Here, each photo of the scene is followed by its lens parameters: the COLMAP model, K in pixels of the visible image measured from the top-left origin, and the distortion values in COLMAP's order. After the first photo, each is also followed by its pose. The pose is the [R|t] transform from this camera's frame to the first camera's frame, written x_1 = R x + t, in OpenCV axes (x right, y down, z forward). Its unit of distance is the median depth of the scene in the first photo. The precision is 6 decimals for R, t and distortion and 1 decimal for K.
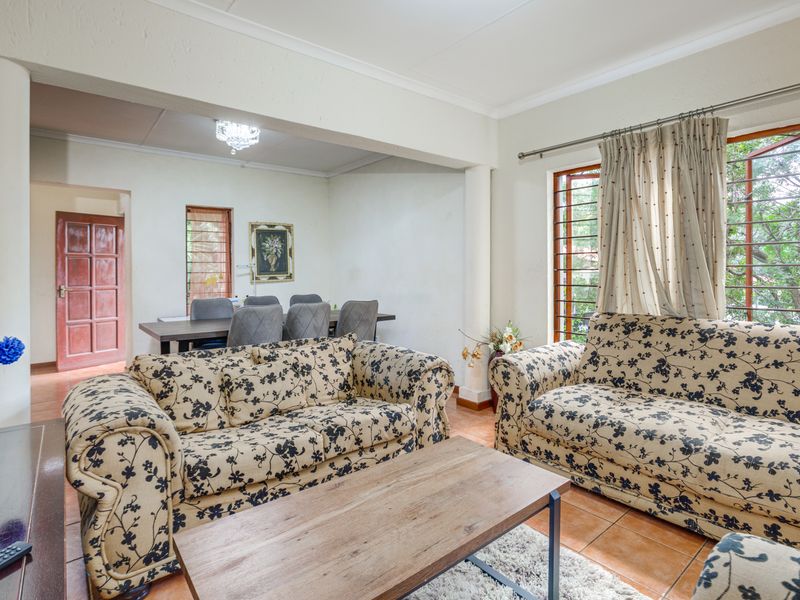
lens RADIAL K [[422.9, 0, 401.1], [0, 422.9, 267.4], [0, 0, 1]] dist [0.000225, 0.000222]
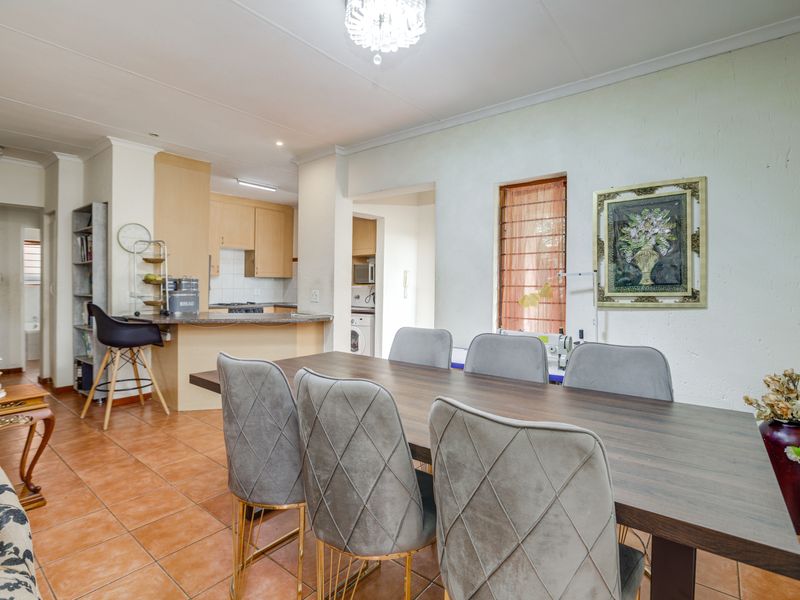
lens RADIAL K [[410.6, 0, 401.0], [0, 410.6, 290.8], [0, 0, 1]] dist [-0.002169, -0.000185]
pose [[0.231371, 0.017569, -0.972707, 0.083957], [-0.001434, 0.999842, 0.017718, 0.007850], [0.972865, -0.002705, 0.231359, 0.624166]]
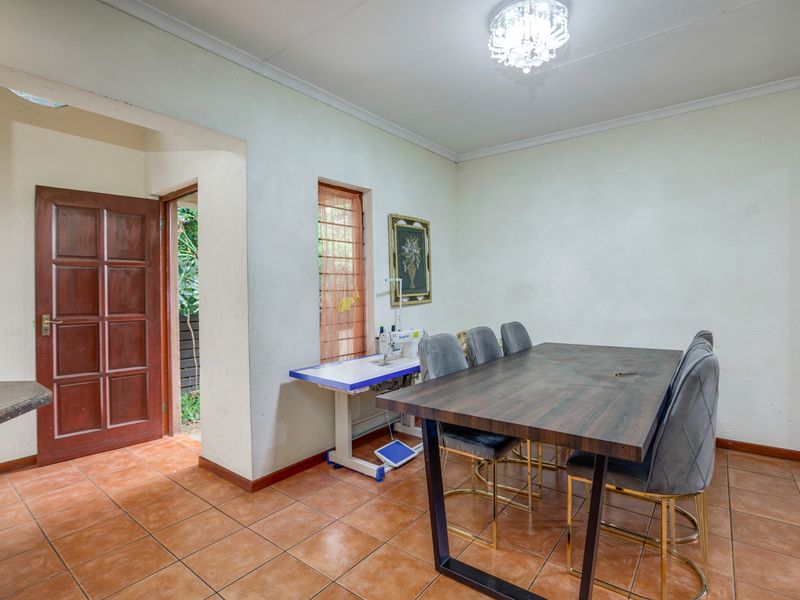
lens RADIAL K [[410.6, 0, 401.0], [0, 410.6, 290.8], [0, 0, 1]] dist [-0.002169, -0.000185]
pose [[0.974826, -0.003496, 0.222938, -0.469525], [0.004203, 0.999988, -0.002700, 0.014577], [-0.222926, 0.003569, 0.974829, 0.362826]]
